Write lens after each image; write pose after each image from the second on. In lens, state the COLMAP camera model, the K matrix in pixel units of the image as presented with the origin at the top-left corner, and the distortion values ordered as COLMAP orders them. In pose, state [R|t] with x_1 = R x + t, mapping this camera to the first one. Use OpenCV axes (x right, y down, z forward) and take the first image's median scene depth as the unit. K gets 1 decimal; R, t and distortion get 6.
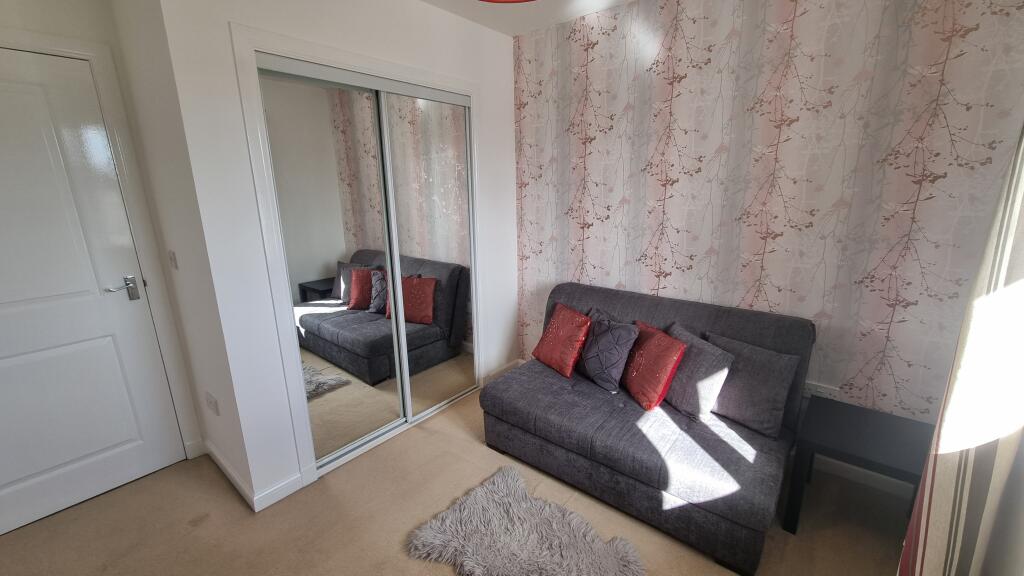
lens RADIAL K [[414.9, 0, 505.7], [0, 414.9, 283.2], [0, 0, 1]] dist [-0.001605, -0.000868]
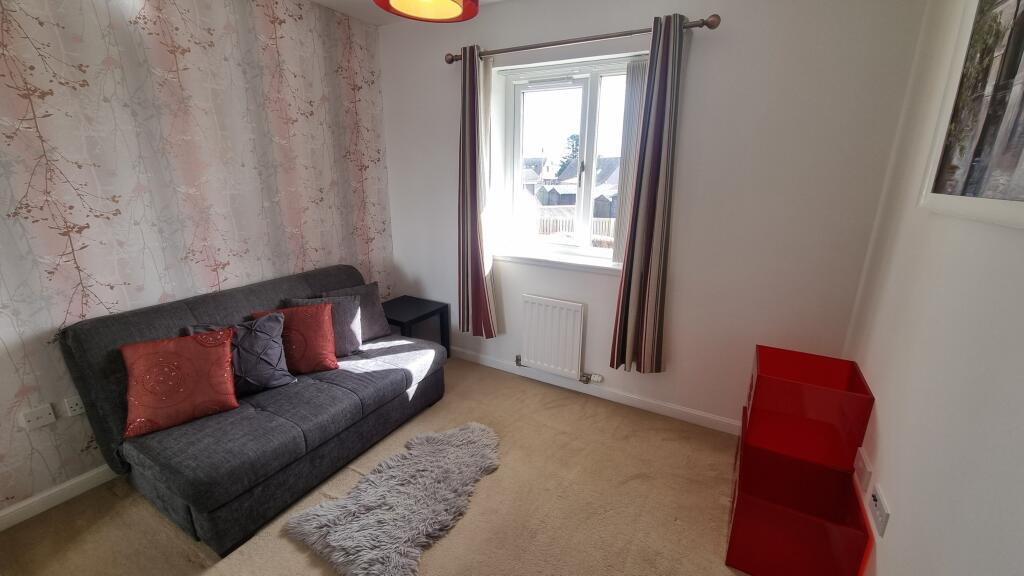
lens RADIAL K [[414.9, 0, 511.2], [0, 414.9, 283.8], [0, 0, 1]] dist [-0.001605, -0.000868]
pose [[-0.178563, -0.247824, 0.952207, -0.719358], [0.215429, 0.934432, 0.283597, -0.121884], [-0.960055, 0.255773, -0.113467, 0.561210]]
